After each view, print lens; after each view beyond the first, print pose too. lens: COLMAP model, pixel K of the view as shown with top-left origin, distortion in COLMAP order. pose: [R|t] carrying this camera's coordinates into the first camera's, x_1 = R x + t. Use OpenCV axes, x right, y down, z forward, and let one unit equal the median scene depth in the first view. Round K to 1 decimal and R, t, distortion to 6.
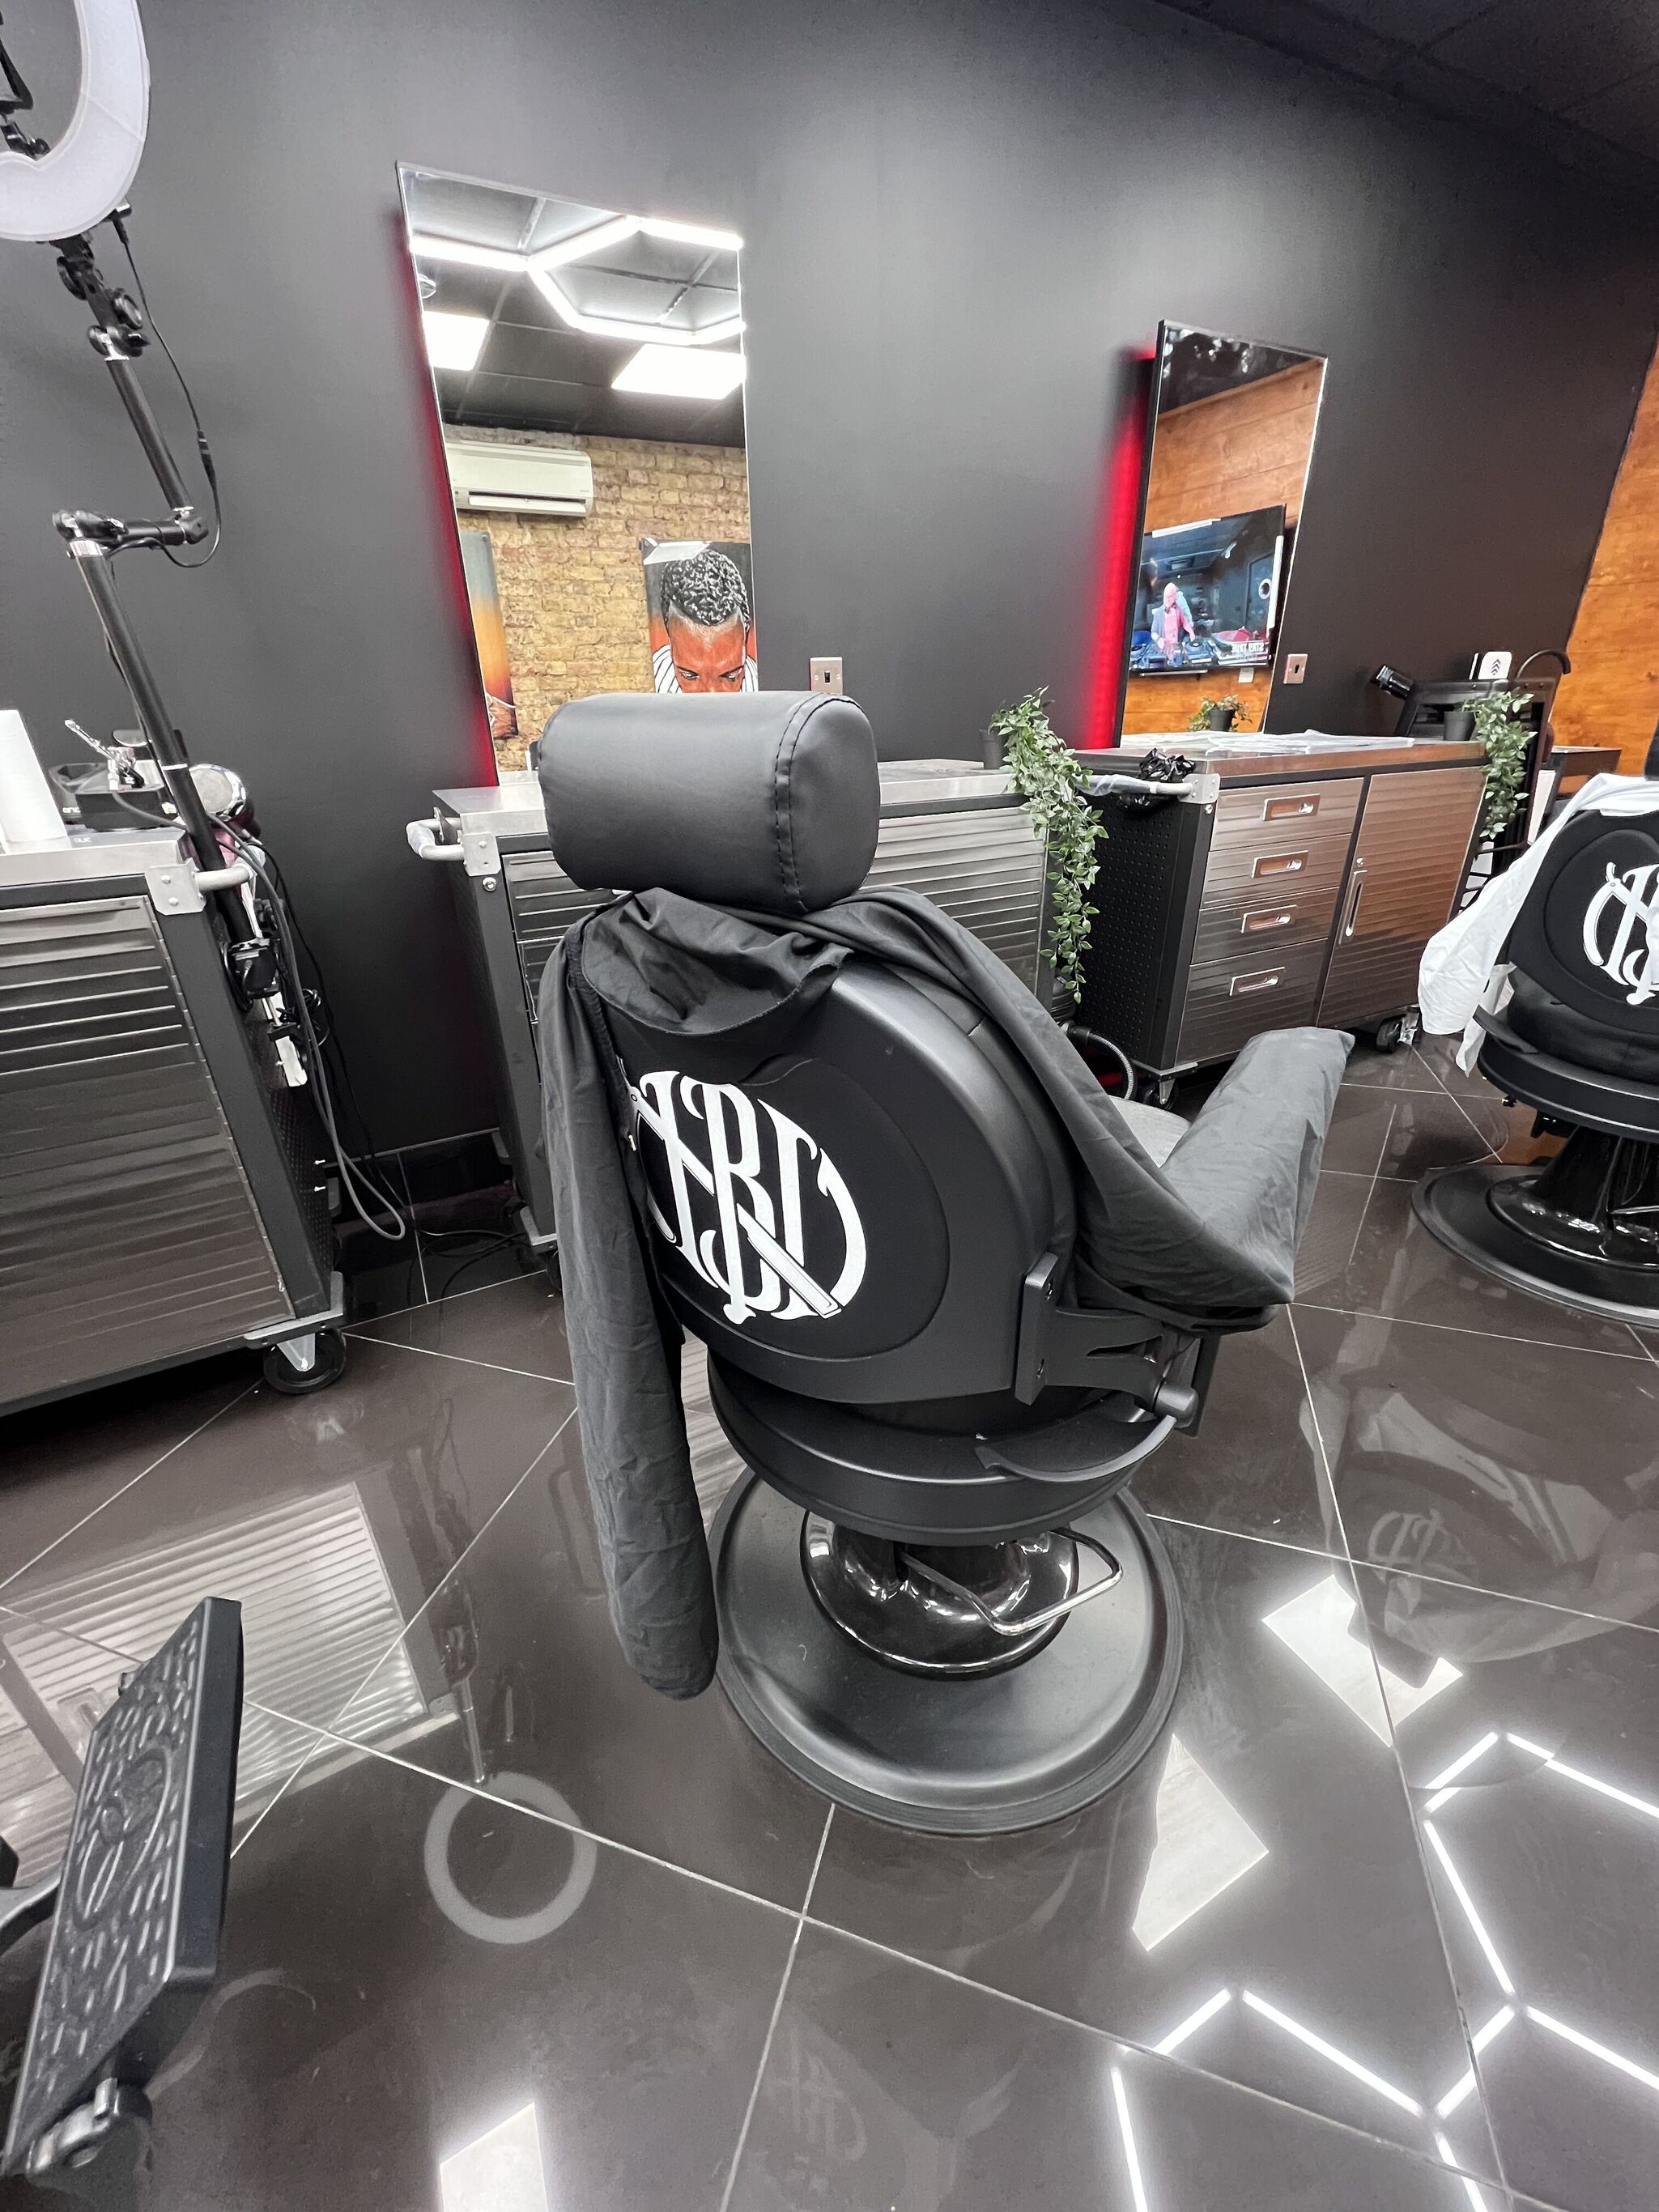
lens RADIAL K [[891.3, 0, 829.5], [0, 891.3, 1106.0], [0, 0, 1]] dist [-0.003780, -0.000160]
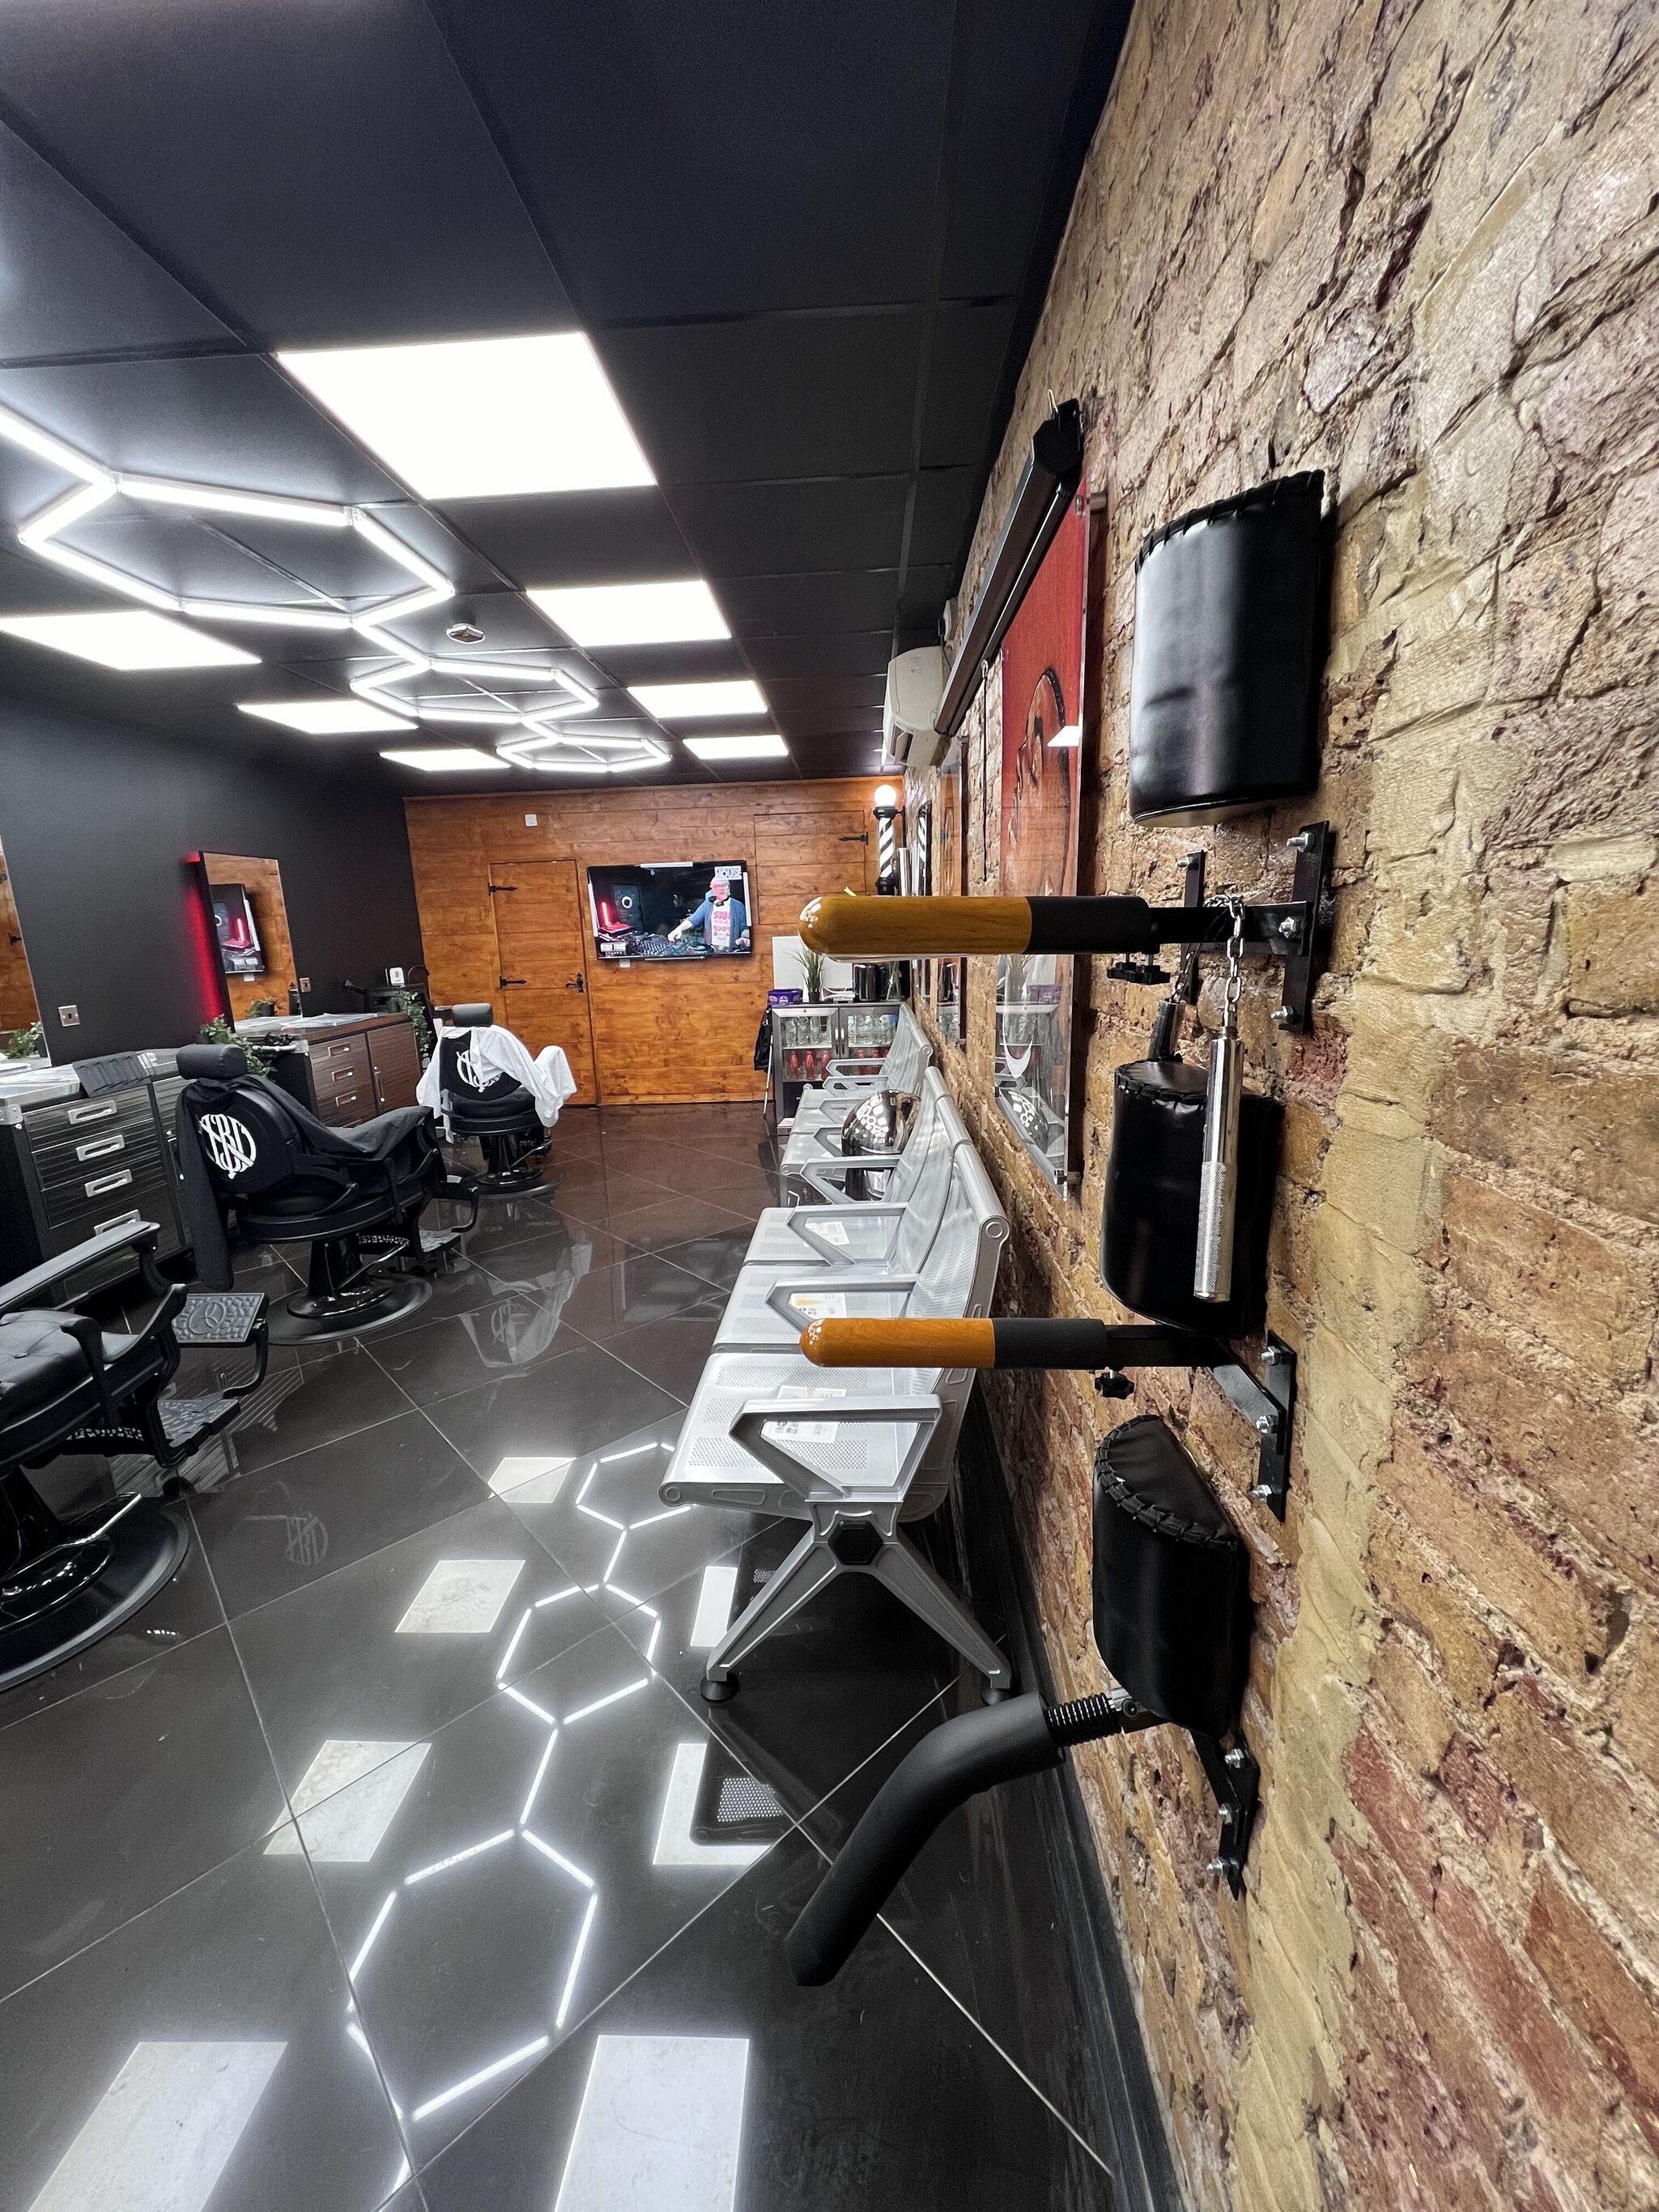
lens RADIAL K [[891.3, 0, 829.5], [0, 891.3, 1106.0], [0, 0, 1]] dist [-0.003780, -0.000160]
pose [[0.497646, -0.180412, 0.848410, -0.694522], [0.390681, 0.919915, -0.033542, 0.307559], [-0.774414, 0.348149, 0.528276, -0.949816]]
